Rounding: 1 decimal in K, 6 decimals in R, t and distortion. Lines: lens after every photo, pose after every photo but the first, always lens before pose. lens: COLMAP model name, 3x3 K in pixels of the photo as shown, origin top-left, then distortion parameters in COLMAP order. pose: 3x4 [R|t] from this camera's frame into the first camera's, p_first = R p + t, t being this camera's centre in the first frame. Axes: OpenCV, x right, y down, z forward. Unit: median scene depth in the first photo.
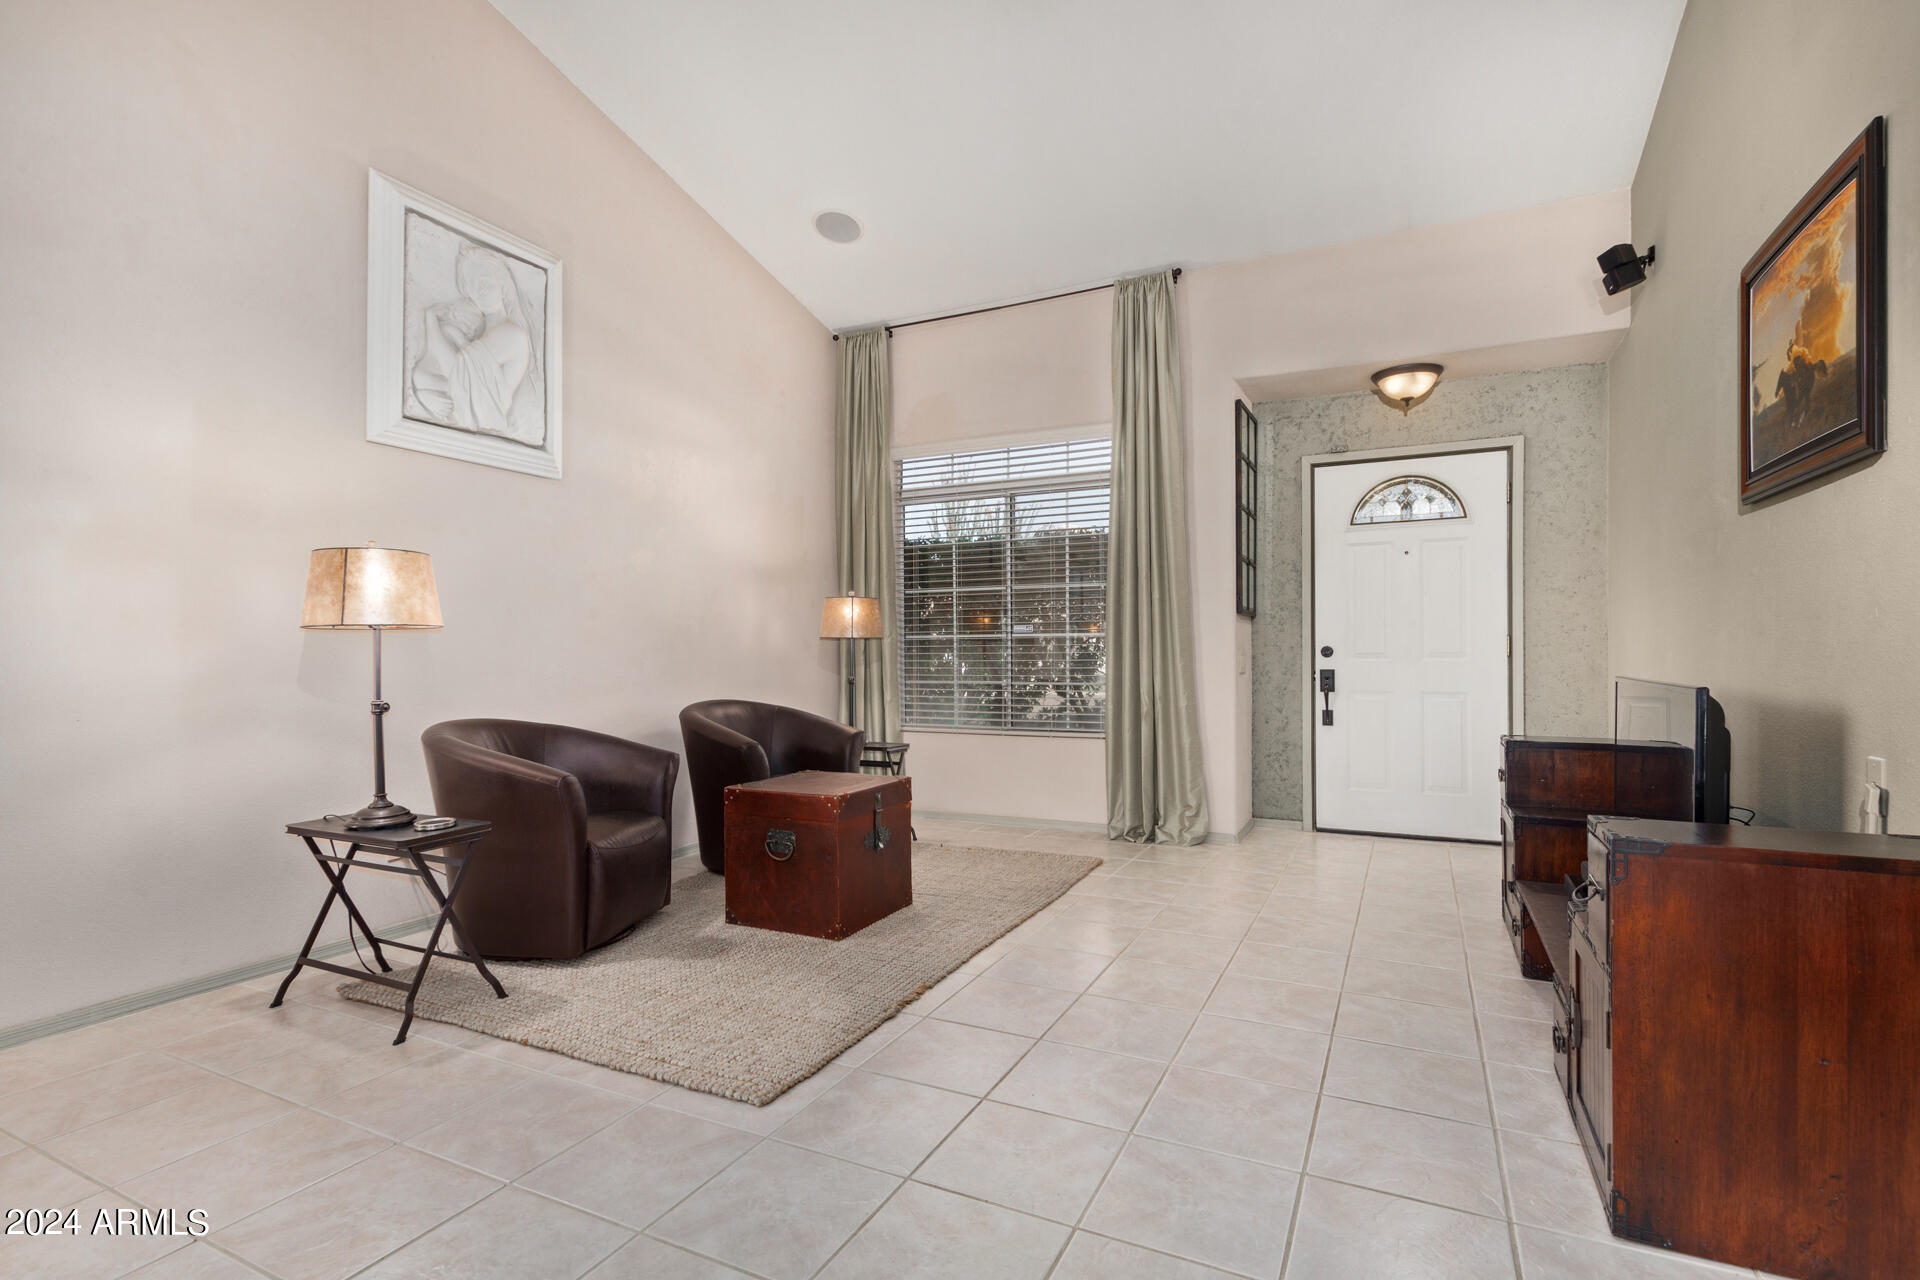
lens RADIAL K [[923.0, 0, 960.0], [0, 923.0, 640.0], [0, 0, 1]] dist [0.000078, 0.000080]
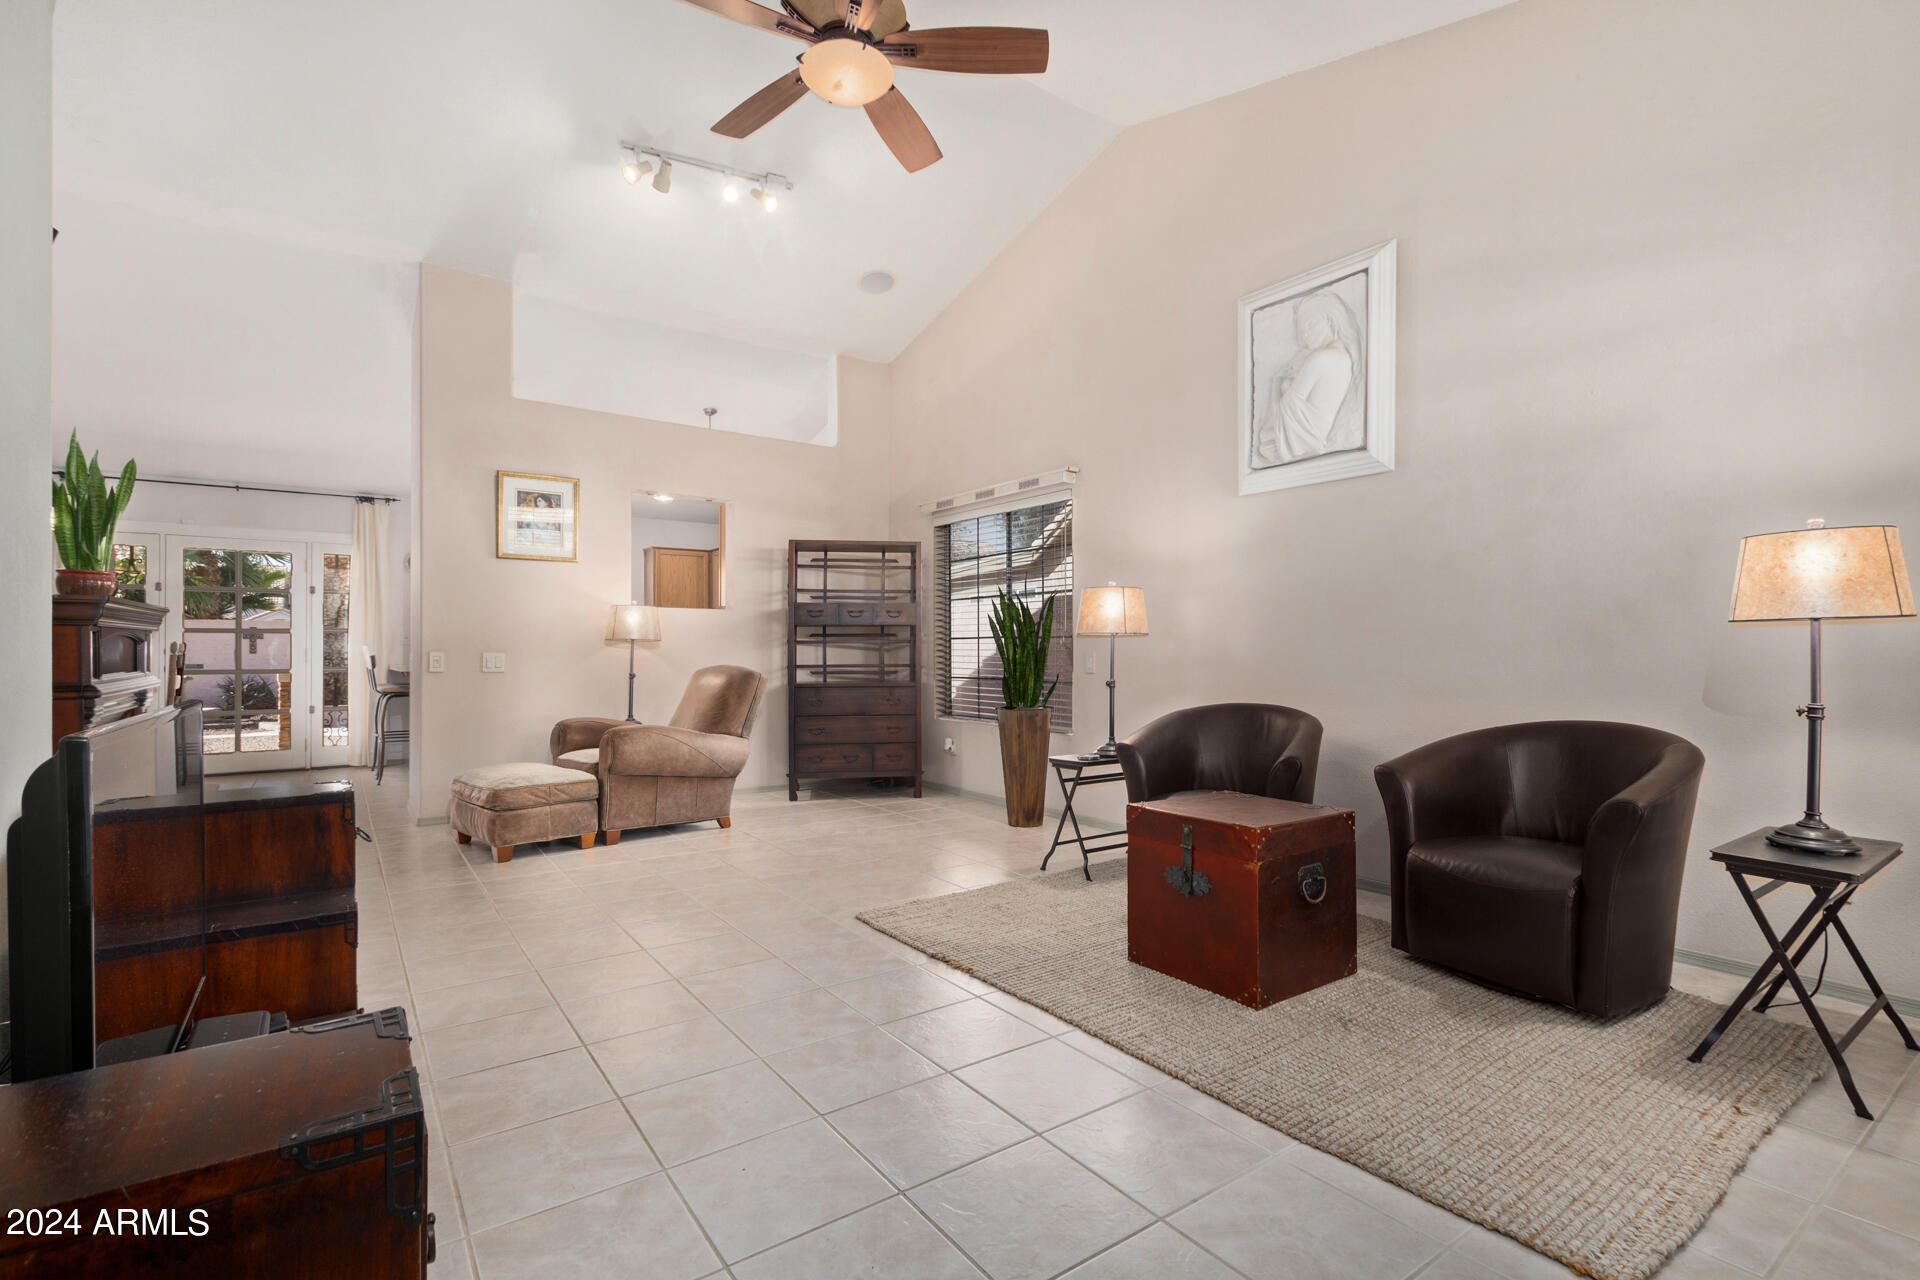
lens RADIAL K [[886.1, 0, 960.0], [0, 886.1, 640.0], [0, 0, 1]] dist [-0.060495, -0.000270]
pose [[-0.490474, -0.003676, -0.871448, 0.656557], [0.025186, 0.999514, -0.018392, 0.012277], [0.871092, -0.030969, -0.490143, 1.160908]]
